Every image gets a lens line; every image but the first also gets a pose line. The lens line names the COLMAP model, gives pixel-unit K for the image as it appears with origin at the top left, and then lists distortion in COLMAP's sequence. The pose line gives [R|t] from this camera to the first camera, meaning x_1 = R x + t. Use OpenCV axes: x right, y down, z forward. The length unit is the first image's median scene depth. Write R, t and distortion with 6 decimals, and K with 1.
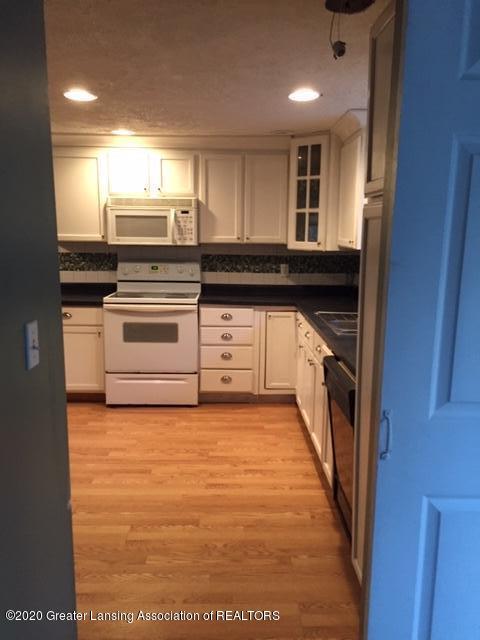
lens RADIAL K [[545.0, 0, 241.3], [0, 545.0, 321.1], [0, 0, 1]] dist [0.084701, -0.071212]
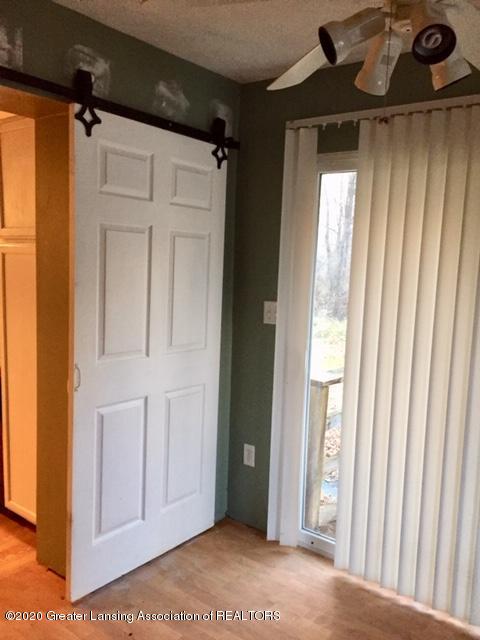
lens RADIAL K [[545.0, 0, 243.6], [0, 545.0, 321.3], [0, 0, 1]] dist [0.084701, -0.071212]
pose [[0.647448, -0.076114, 0.758299, -0.201341], [0.102148, 0.994689, 0.012626, 0.014990], [-0.755233, 0.069284, 0.651785, -0.166854]]
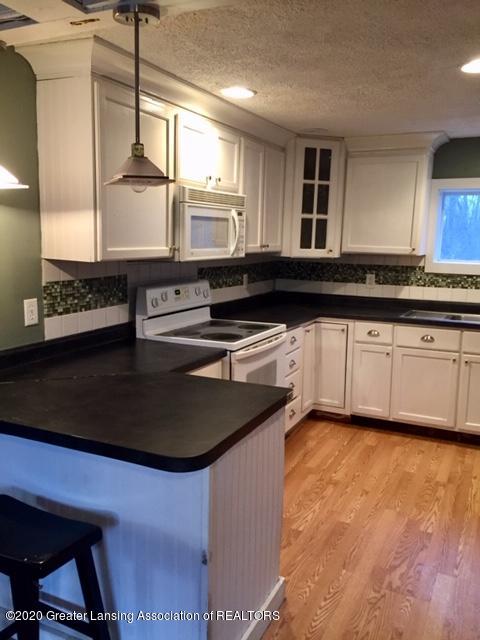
lens RADIAL K [[545.0, 0, 241.2], [0, 545.0, 320.6], [0, 0, 1]] dist [0.084701, -0.071212]
pose [[0.456612, -0.140687, 0.878472, -0.793186], [0.133252, 0.987094, 0.088821, -0.122571], [-0.879630, 0.076501, 0.469466, 0.667563]]
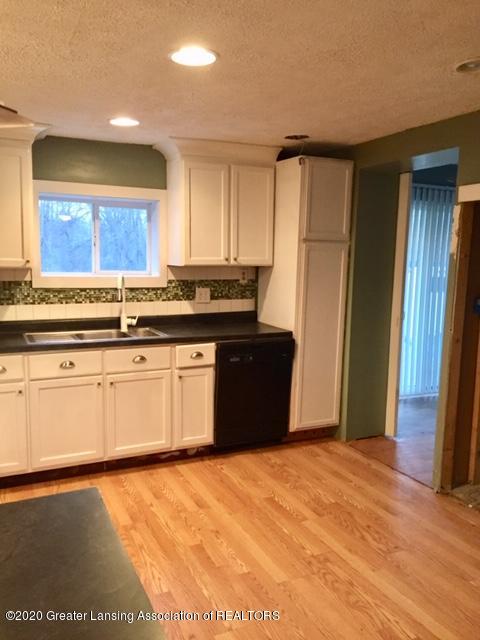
lens RADIAL K [[545.0, 0, 243.6], [0, 545.0, 320.9], [0, 0, 1]] dist [0.084701, -0.071212]
pose [[-0.409024, -0.132852, 0.902801, -0.663682], [0.126529, 0.971532, 0.200292, -0.155553], [-0.903709, 0.196155, -0.380570, 0.874506]]
